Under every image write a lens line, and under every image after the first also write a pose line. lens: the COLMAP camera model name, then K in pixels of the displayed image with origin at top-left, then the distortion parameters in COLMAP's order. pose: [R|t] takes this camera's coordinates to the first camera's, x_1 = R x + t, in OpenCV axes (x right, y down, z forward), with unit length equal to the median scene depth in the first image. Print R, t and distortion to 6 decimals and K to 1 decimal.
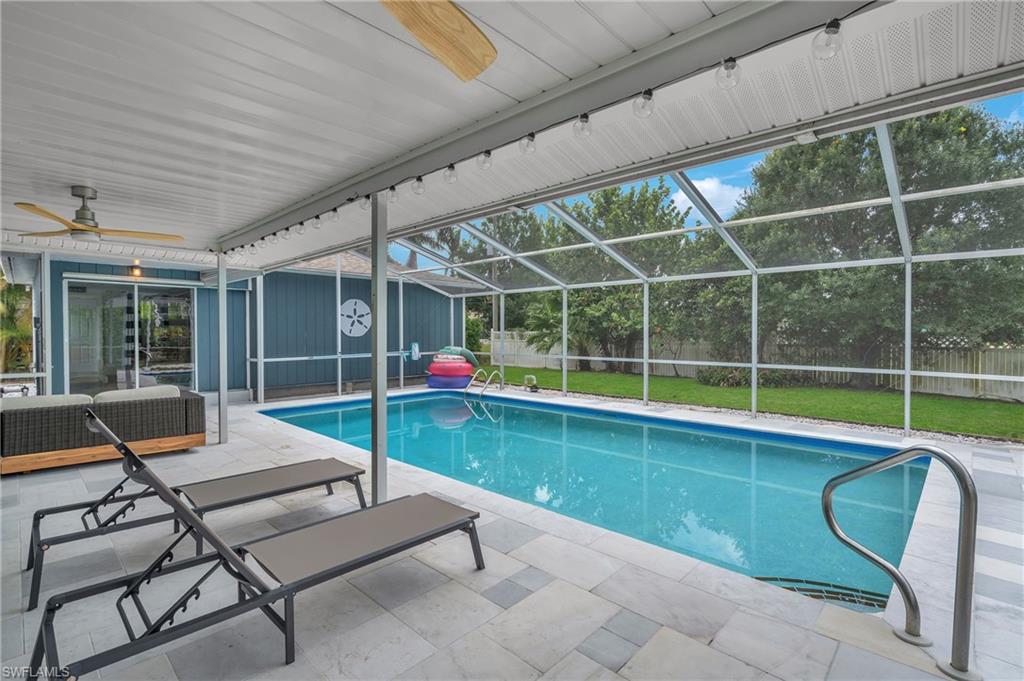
lens RADIAL K [[471.8, 0, 516.1], [0, 471.8, 342.2], [0, 0, 1]] dist [-0.000052, -0.001277]
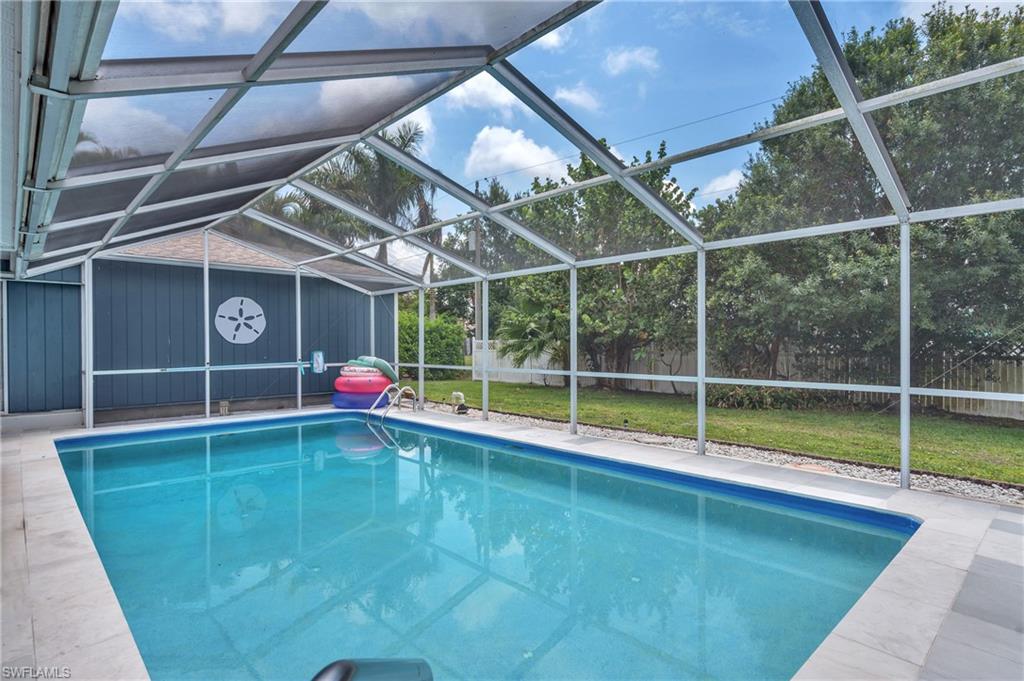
lens RADIAL K [[531.4, 0, 516.0], [0, 531.4, 342.8], [0, 0, 1]] dist [0.010304, 0.003576]
pose [[0.998832, -0.002110, -0.048262, 0.168981], [0.001036, 0.999752, -0.022264, 0.007088], [0.048297, 0.022188, 0.998587, 0.116921]]
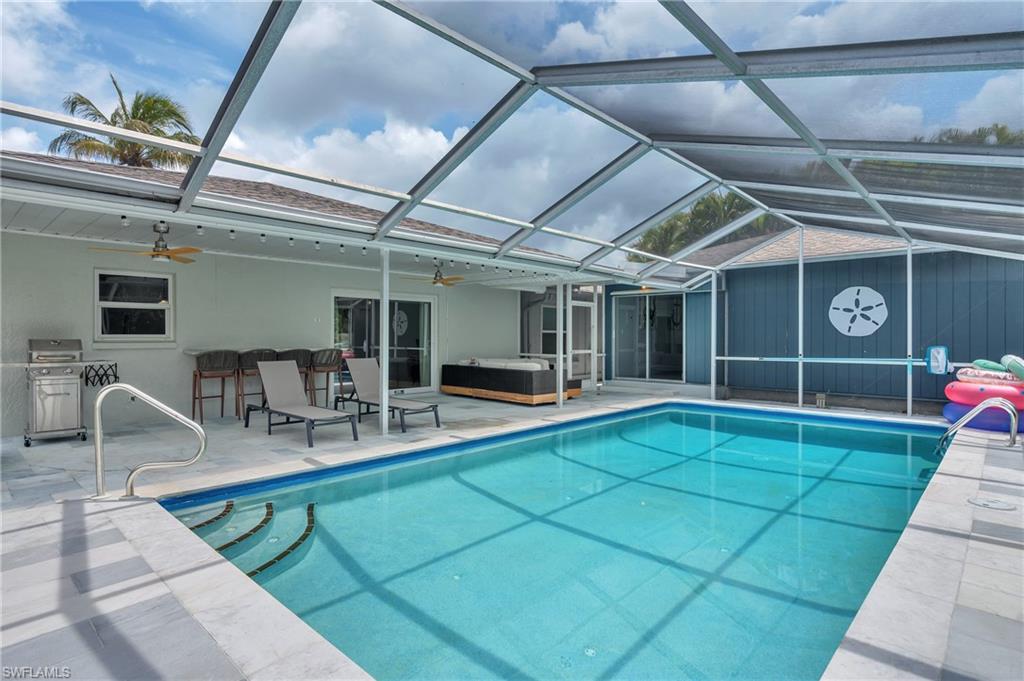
lens RADIAL K [[531.4, 0, 512.4], [0, 531.4, 336.7], [0, 0, 1]] dist [0.010304, 0.003576]
pose [[0.003130, 0.002892, -0.999991, 0.505021], [-0.023129, 0.999729, 0.002818, -0.000846], [0.999728, 0.023120, 0.003196, 0.446050]]
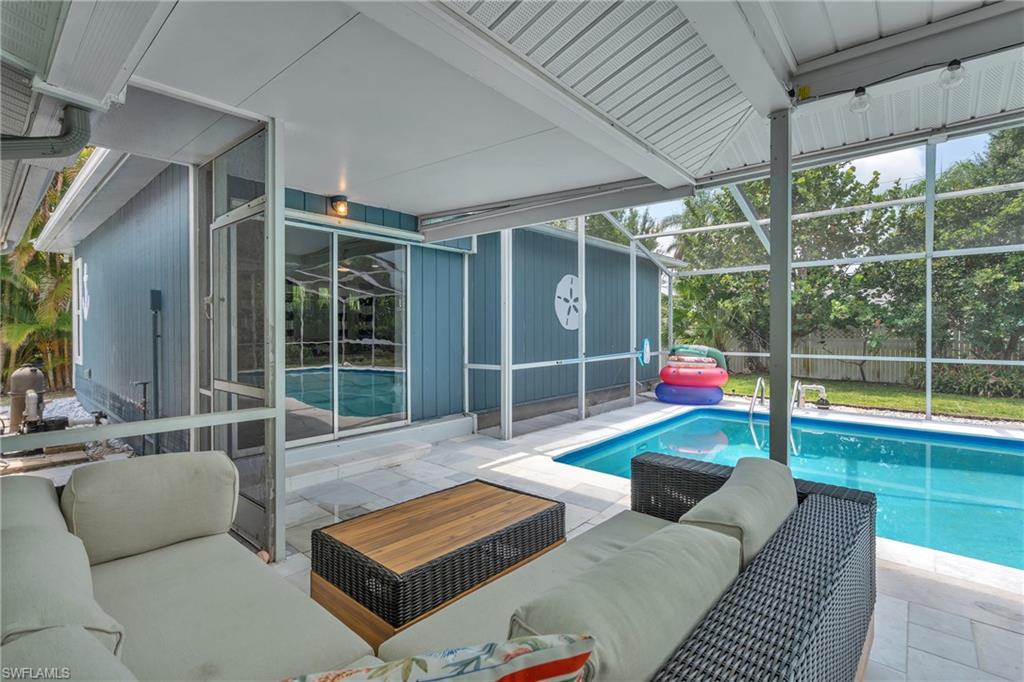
lens RADIAL K [[471.8, 0, 505.9], [0, 471.8, 342.6], [0, 0, 1]] dist [-0.000052, -0.001277]
pose [[0.999226, -0.002037, 0.039290, -0.459144], [0.001856, 0.999988, 0.004631, 0.003112], [-0.039299, -0.004555, 0.999217, 0.321927]]
